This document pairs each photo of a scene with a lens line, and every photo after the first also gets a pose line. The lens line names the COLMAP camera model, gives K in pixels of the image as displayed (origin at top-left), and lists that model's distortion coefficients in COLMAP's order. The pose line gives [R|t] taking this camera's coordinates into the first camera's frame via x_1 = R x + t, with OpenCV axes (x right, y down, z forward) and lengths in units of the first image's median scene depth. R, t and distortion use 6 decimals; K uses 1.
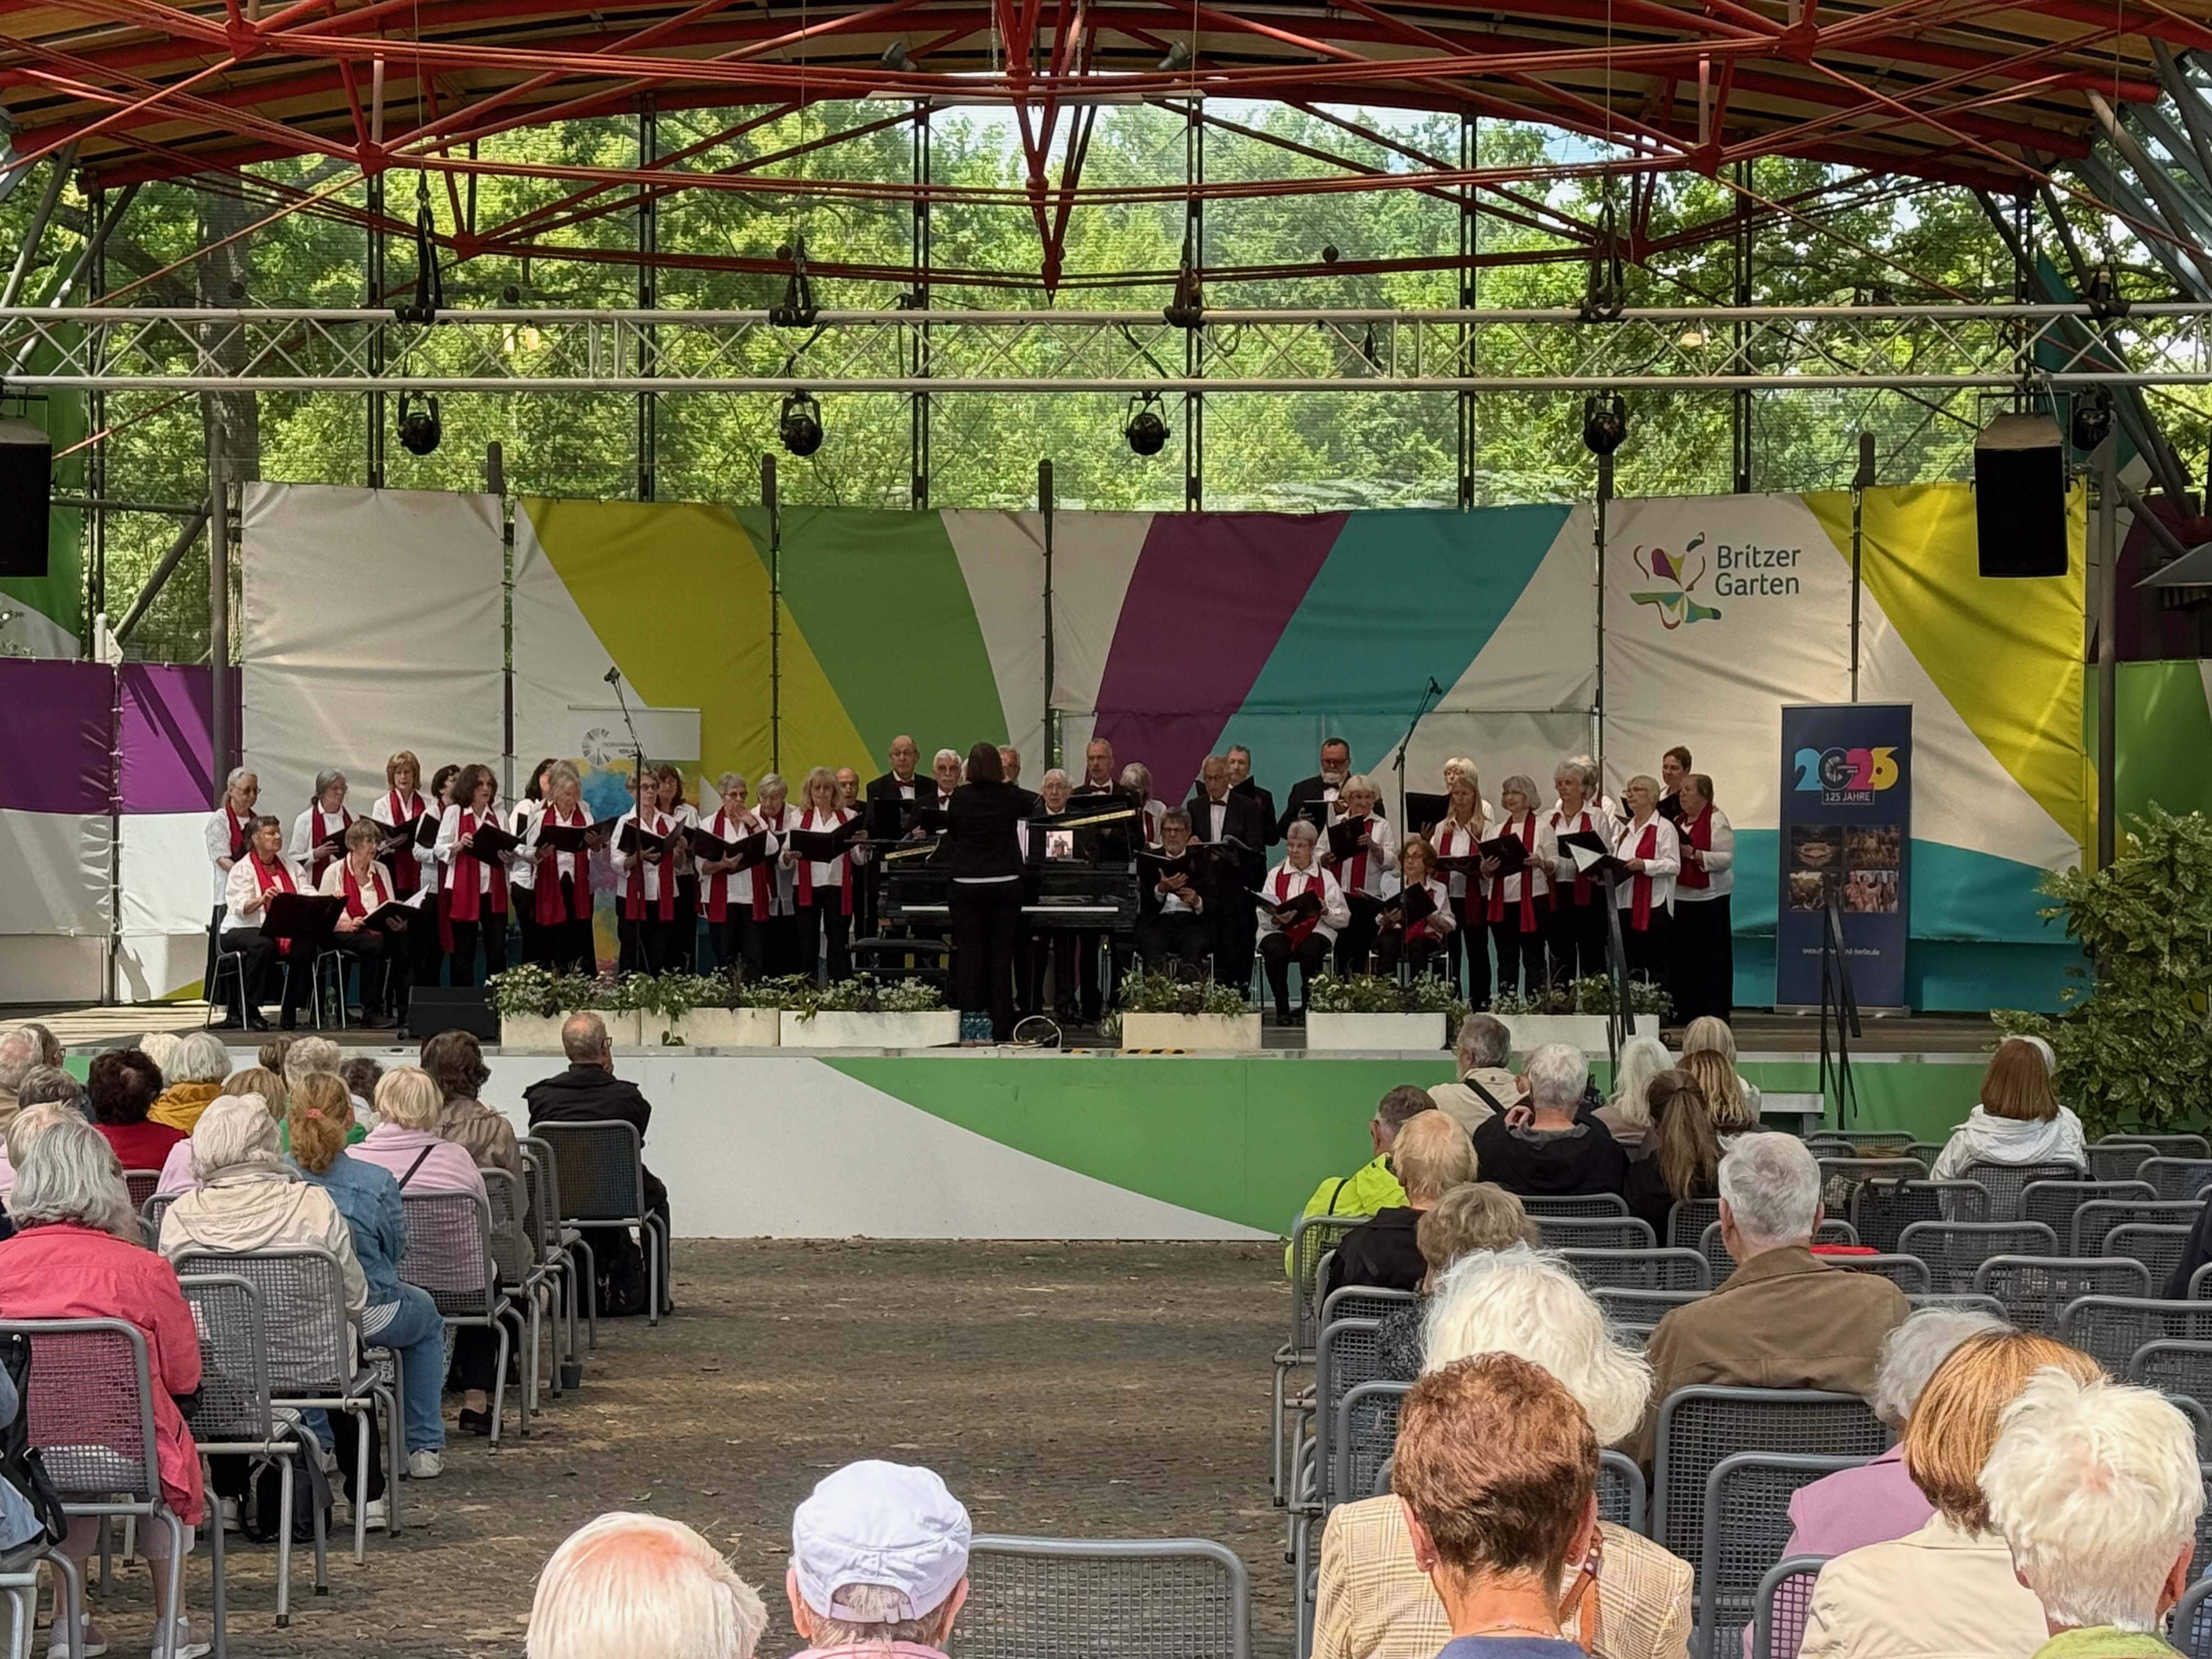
lens RADIAL K [[4596.7, 0, 1100.7], [0, 4596.7, 831.9], [0, 0, 1]] dist [0.076606, 0.000000]
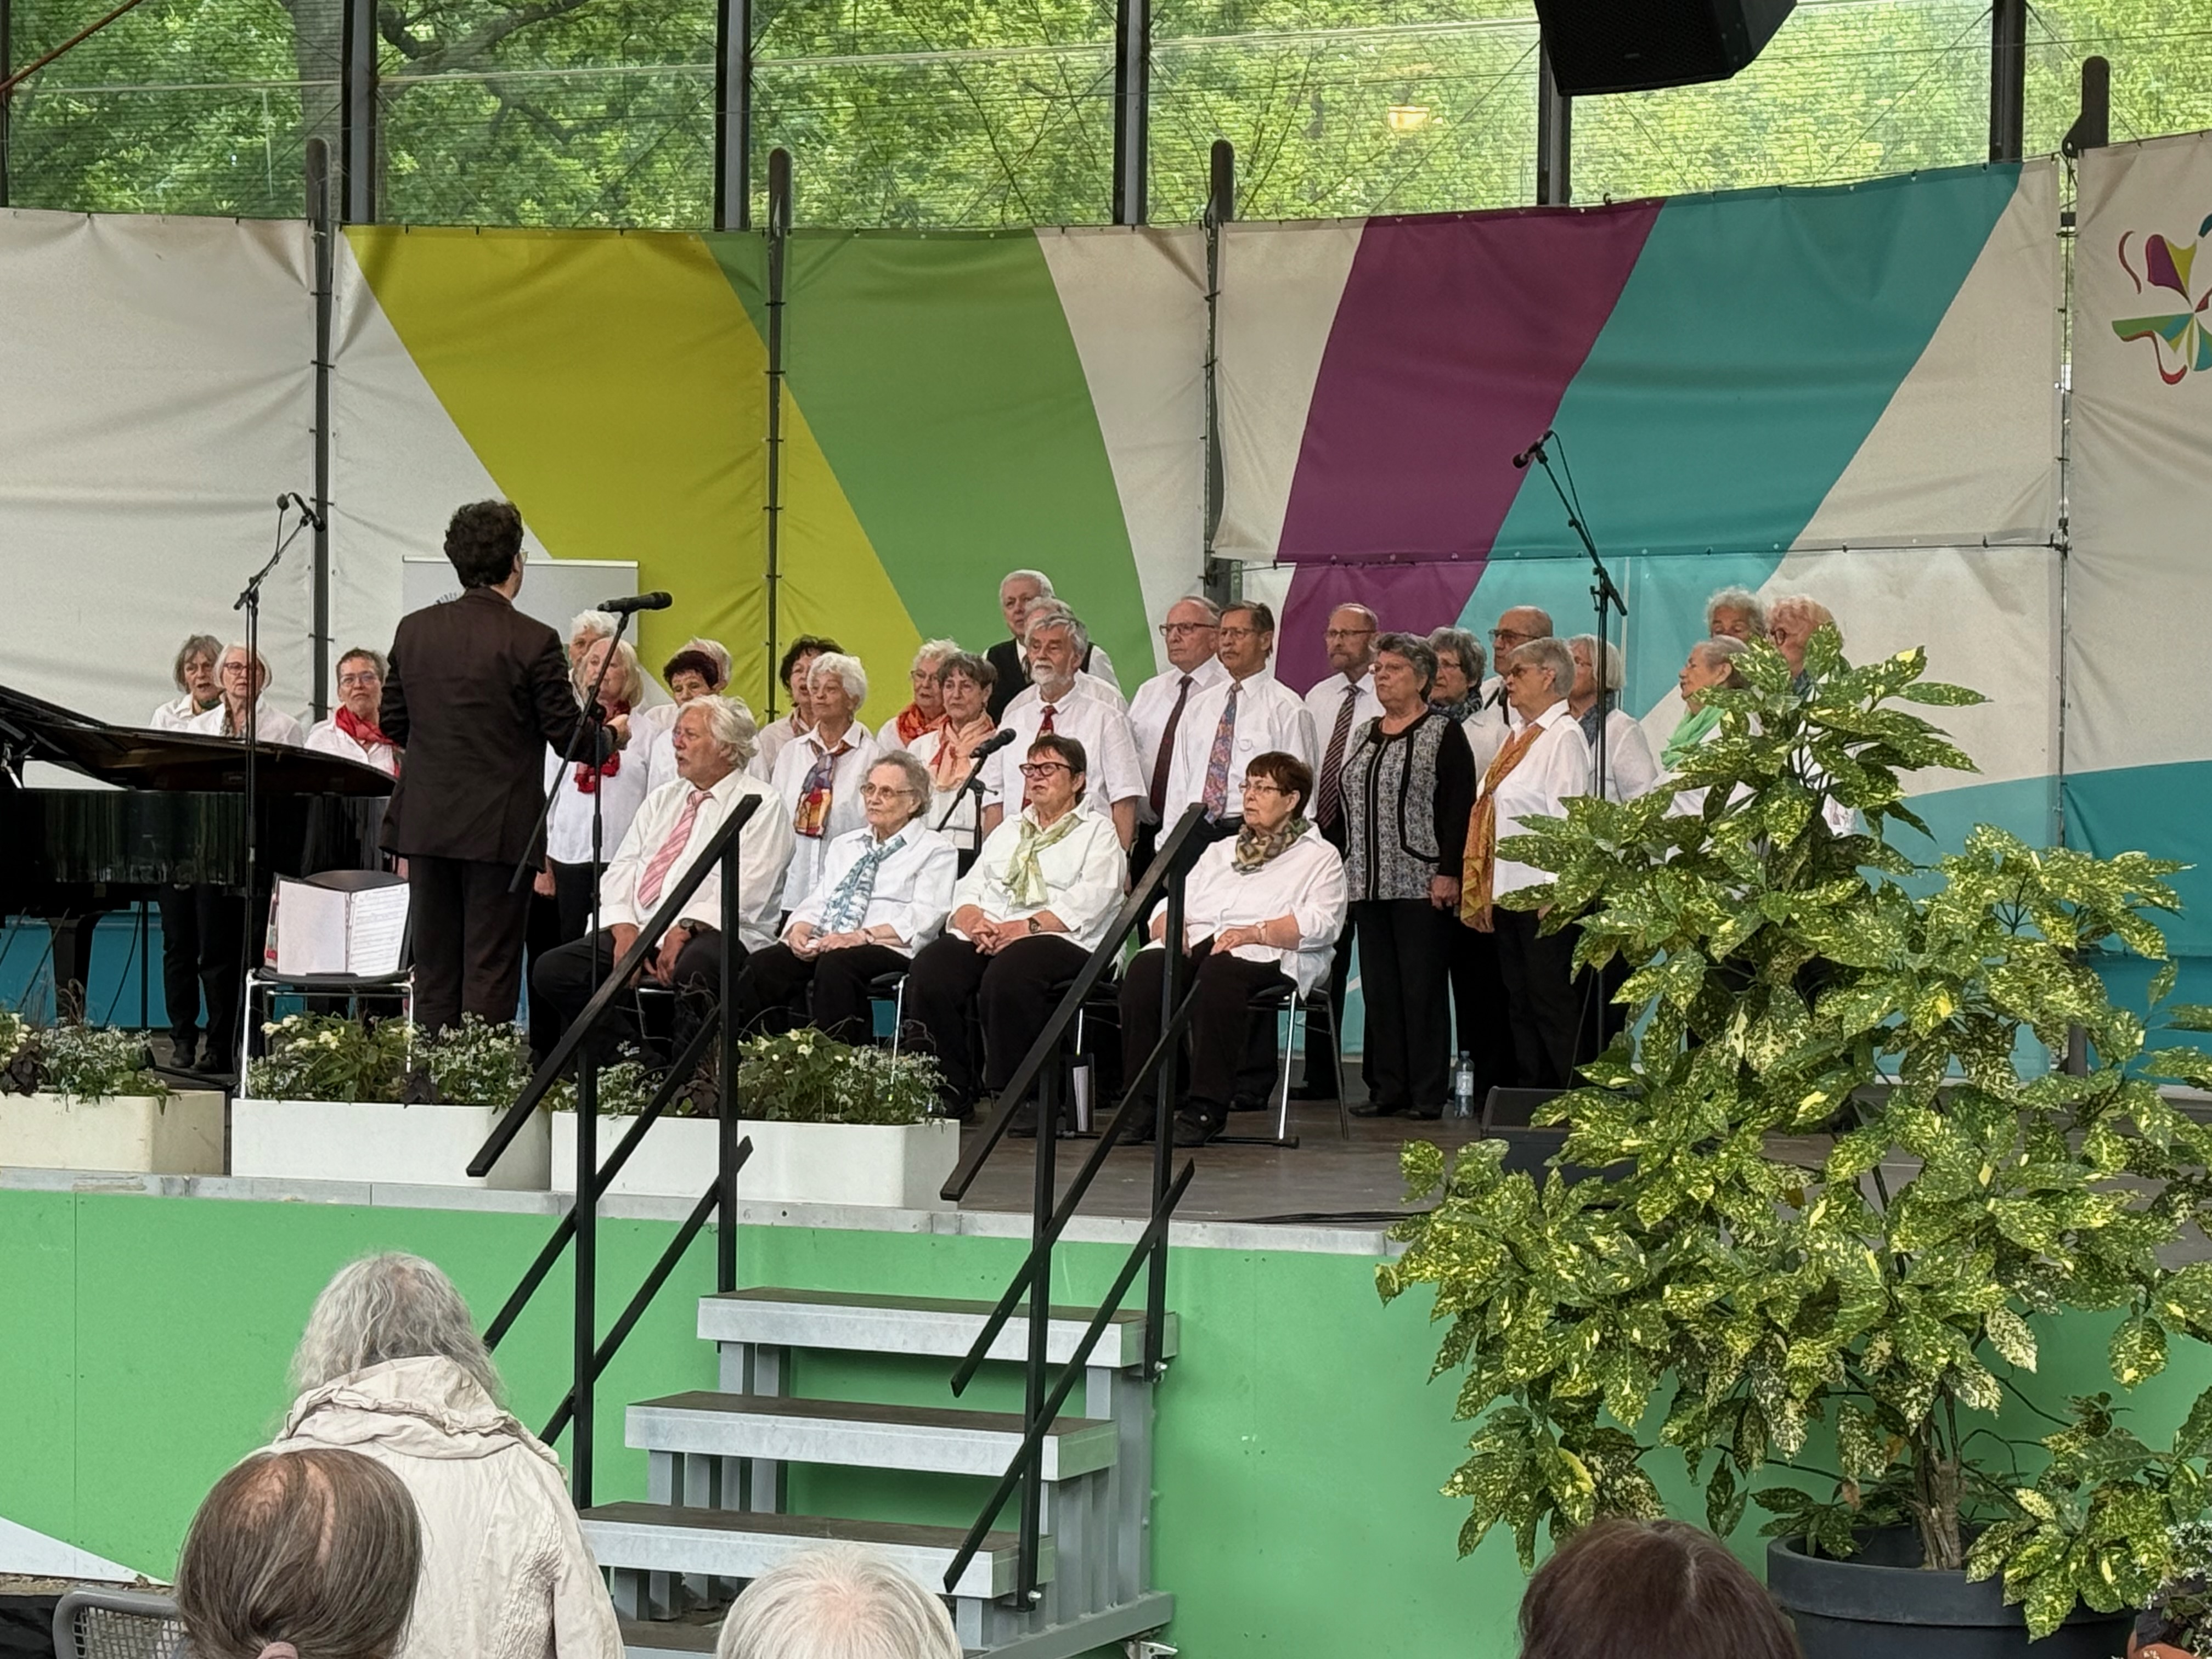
lens RADIAL K [[5090.4, 0, 1085.8], [0, 5090.4, 837.7], [0, 0, 1]] dist [0.167050, 0.000000]
pose [[0.921194, 0.008073, -0.389021, 0.239809], [-0.006911, 0.999966, 0.004388, 0.007068], [0.389043, -0.001354, 0.921219, 0.398843]]
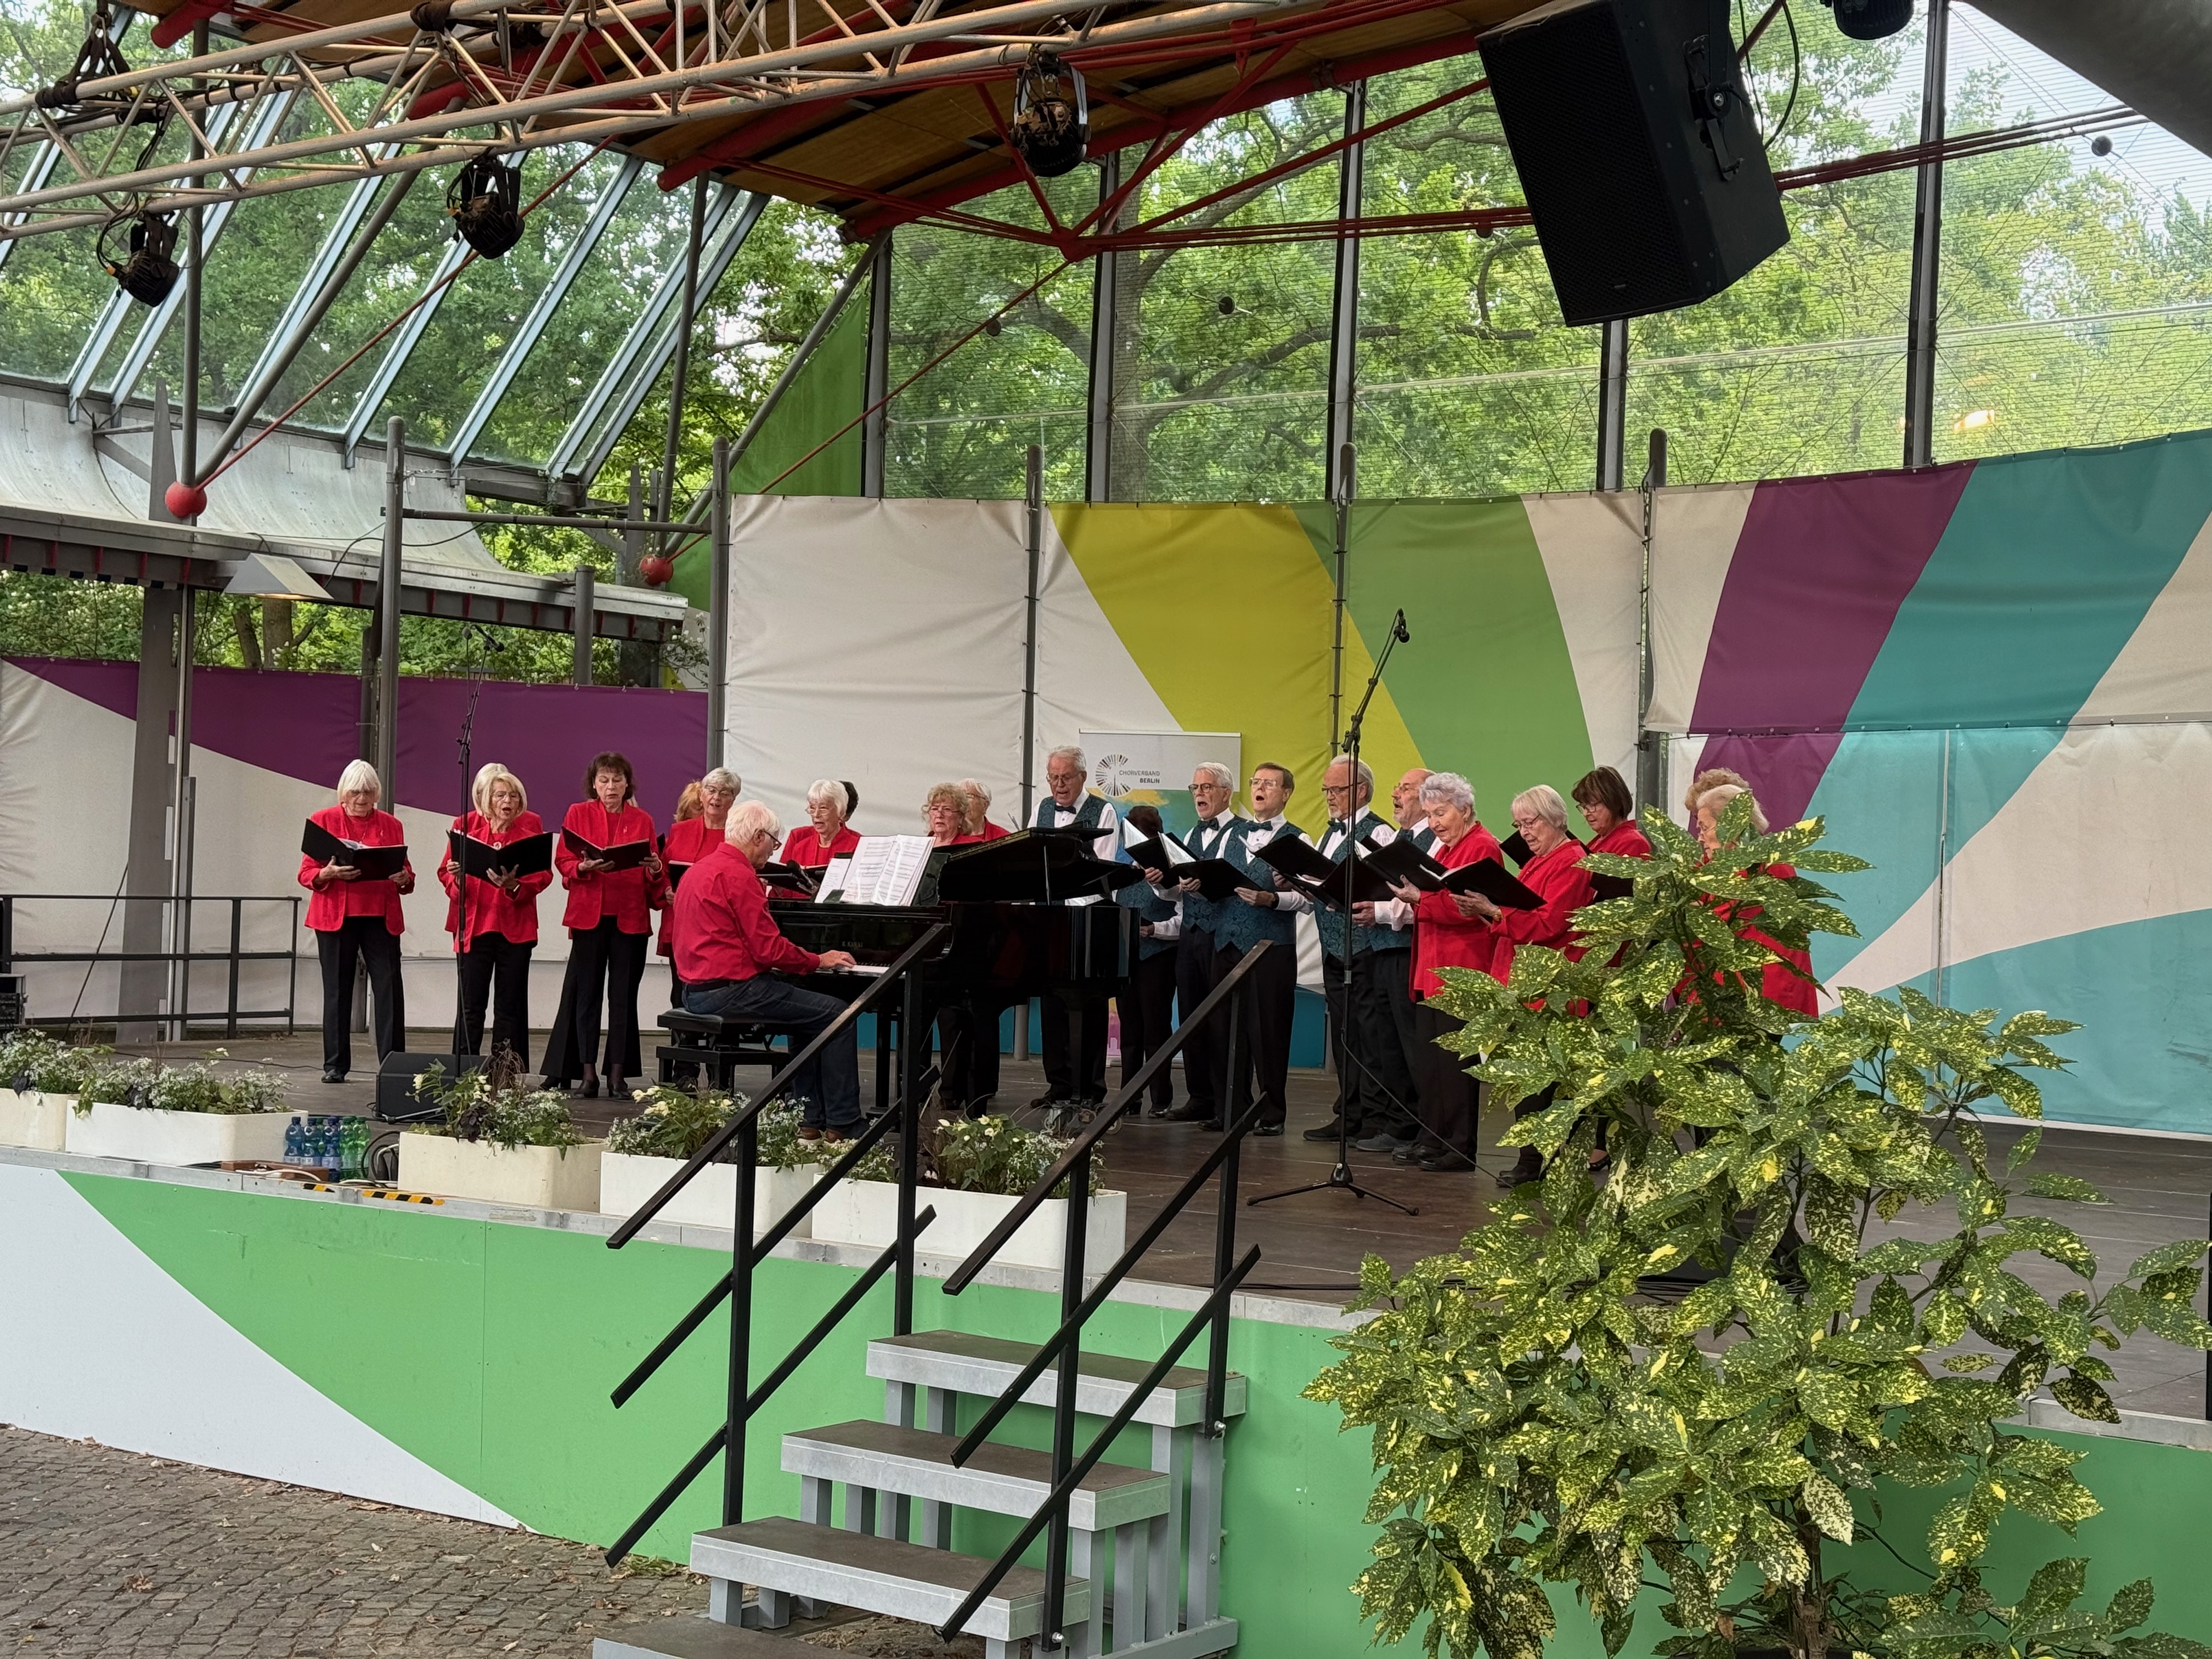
lens RADIAL K [[3089.0, 0, 1098.8], [0, 3089.0, 836.0], [0, 0, 1]] dist [0.136791, 0.000000]
pose [[0.807723, 0.007858, -0.589510, 0.246274], [-0.019326, 0.999727, -0.013154, 0.001463], [0.589245, 0.022018, 0.807654, 0.512786]]
